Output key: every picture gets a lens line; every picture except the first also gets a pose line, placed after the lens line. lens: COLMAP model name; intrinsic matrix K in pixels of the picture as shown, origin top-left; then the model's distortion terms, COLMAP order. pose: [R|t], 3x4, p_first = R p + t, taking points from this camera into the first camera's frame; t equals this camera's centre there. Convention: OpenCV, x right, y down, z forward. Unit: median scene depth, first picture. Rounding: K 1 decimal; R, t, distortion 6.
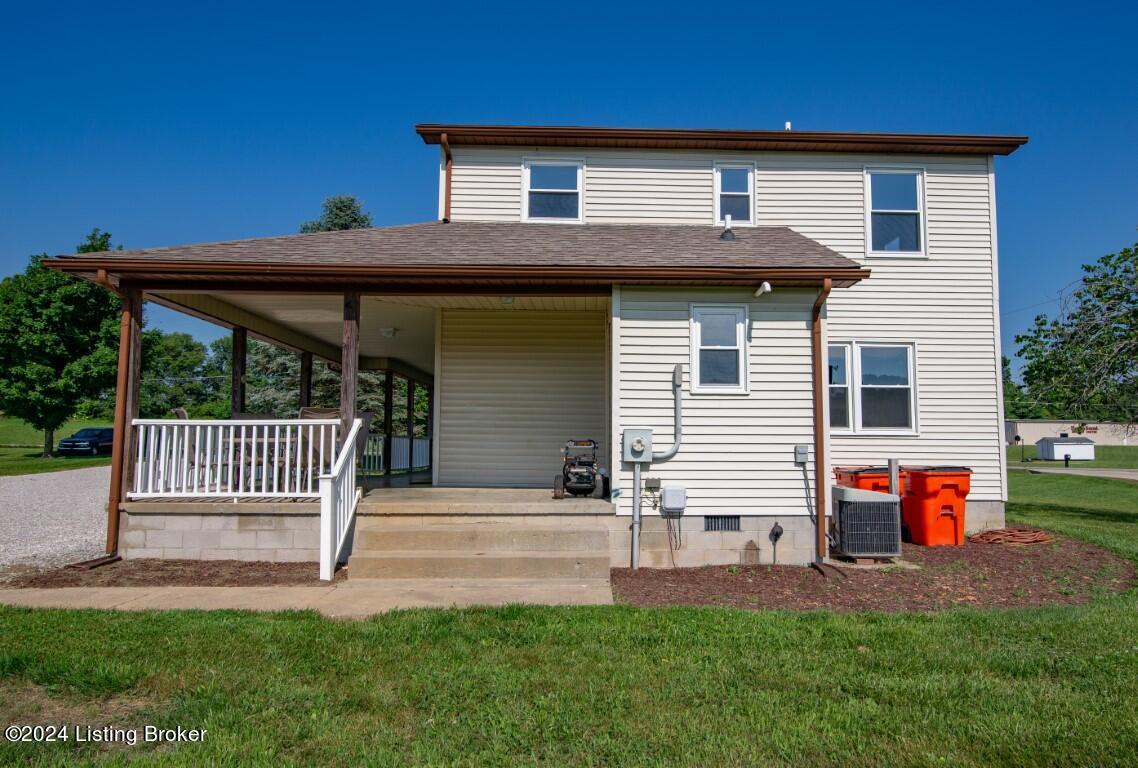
lens RADIAL K [[686.1, 0, 569.0], [0, 686.1, 384.0], [0, 0, 1]] dist [0.004455, 0.002081]
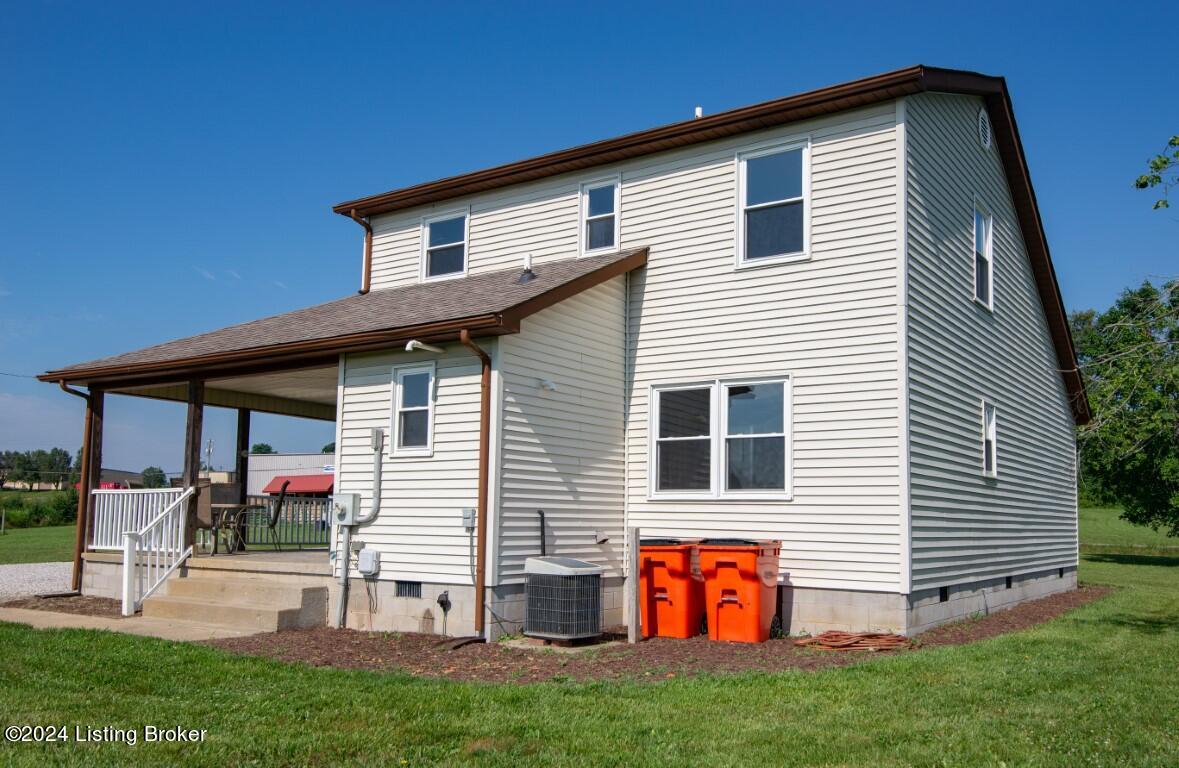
lens RADIAL K [[960.9, 0, 590.0], [0, 960.9, 406.7], [0, 0, 1]] dist [0.045387, 0.002468]
pose [[0.815712, -0.059465, -0.575393, 1.212056], [0.041634, 0.998158, -0.044133, 0.014677], [0.576957, 0.012044, 0.816685, 0.025075]]
